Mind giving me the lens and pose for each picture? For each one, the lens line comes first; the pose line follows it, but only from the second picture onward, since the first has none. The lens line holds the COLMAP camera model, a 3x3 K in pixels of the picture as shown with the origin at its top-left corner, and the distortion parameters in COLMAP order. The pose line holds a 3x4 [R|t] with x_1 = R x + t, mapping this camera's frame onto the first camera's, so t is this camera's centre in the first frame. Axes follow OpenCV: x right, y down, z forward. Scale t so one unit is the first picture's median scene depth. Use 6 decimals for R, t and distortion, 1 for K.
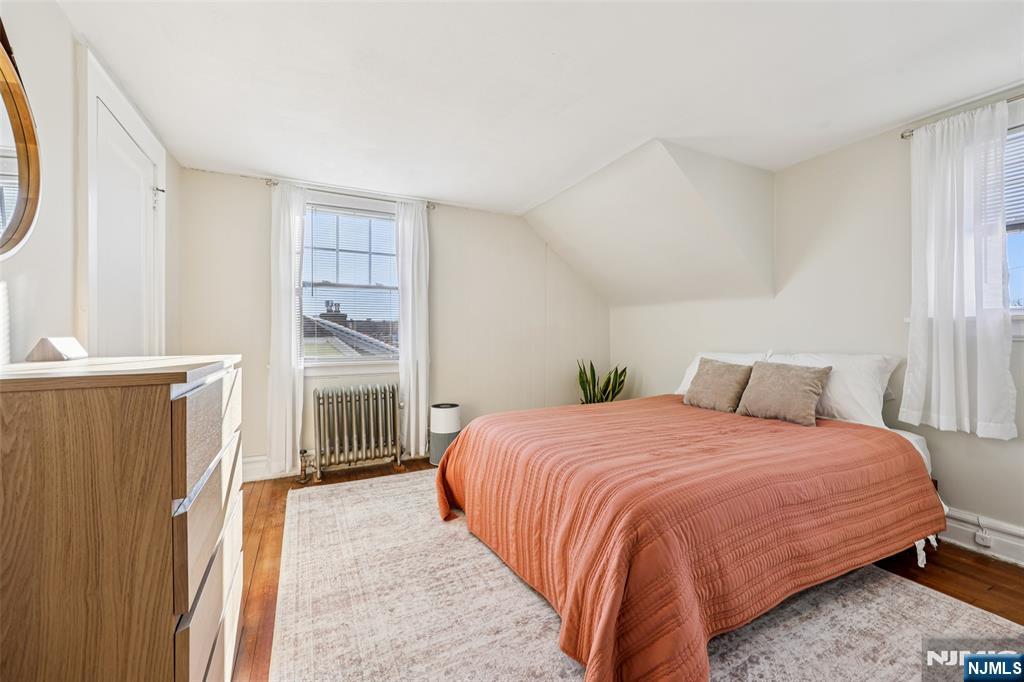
lens RADIAL K [[415.0, 0, 513.1], [0, 415.0, 333.7], [0, 0, 1]] dist [-0.002263, -0.000235]
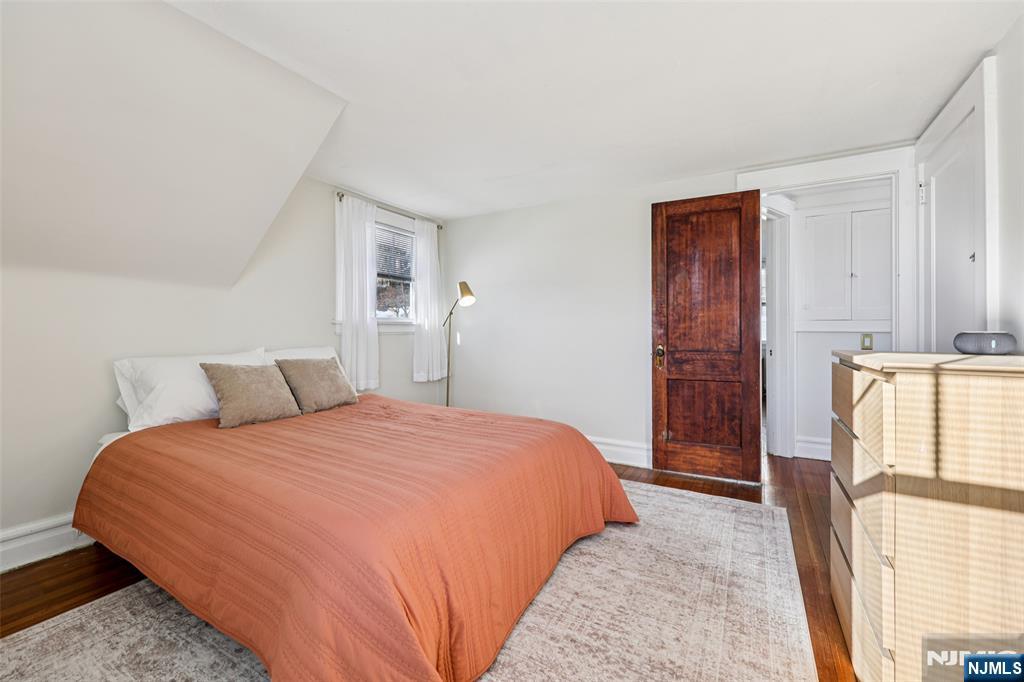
lens RADIAL K [[415.0, 0, 512.2], [0, 415.0, 331.0], [0, 0, 1]] dist [-0.002263, -0.000235]
pose [[-0.545424, 0.001071, 0.838160, -0.781213], [0.003212, 0.999995, 0.000813, -0.001654], [-0.838154, 0.003135, -0.545424, 1.641360]]
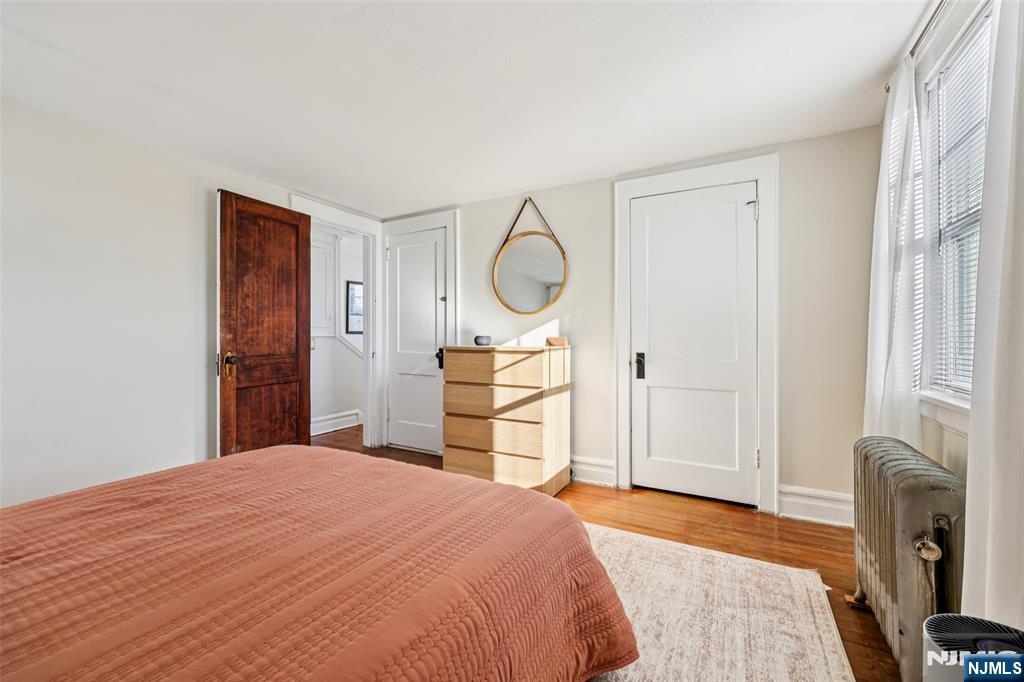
lens RADIAL K [[415.0, 0, 510.2], [0, 415.0, 336.6], [0, 0, 1]] dist [-0.002263, -0.000235]
pose [[-0.823112, 0.006617, -0.567840, 0.368567], [0.003678, 0.999973, 0.006321, -0.001542], [0.567867, 0.003115, -0.823114, 2.042863]]
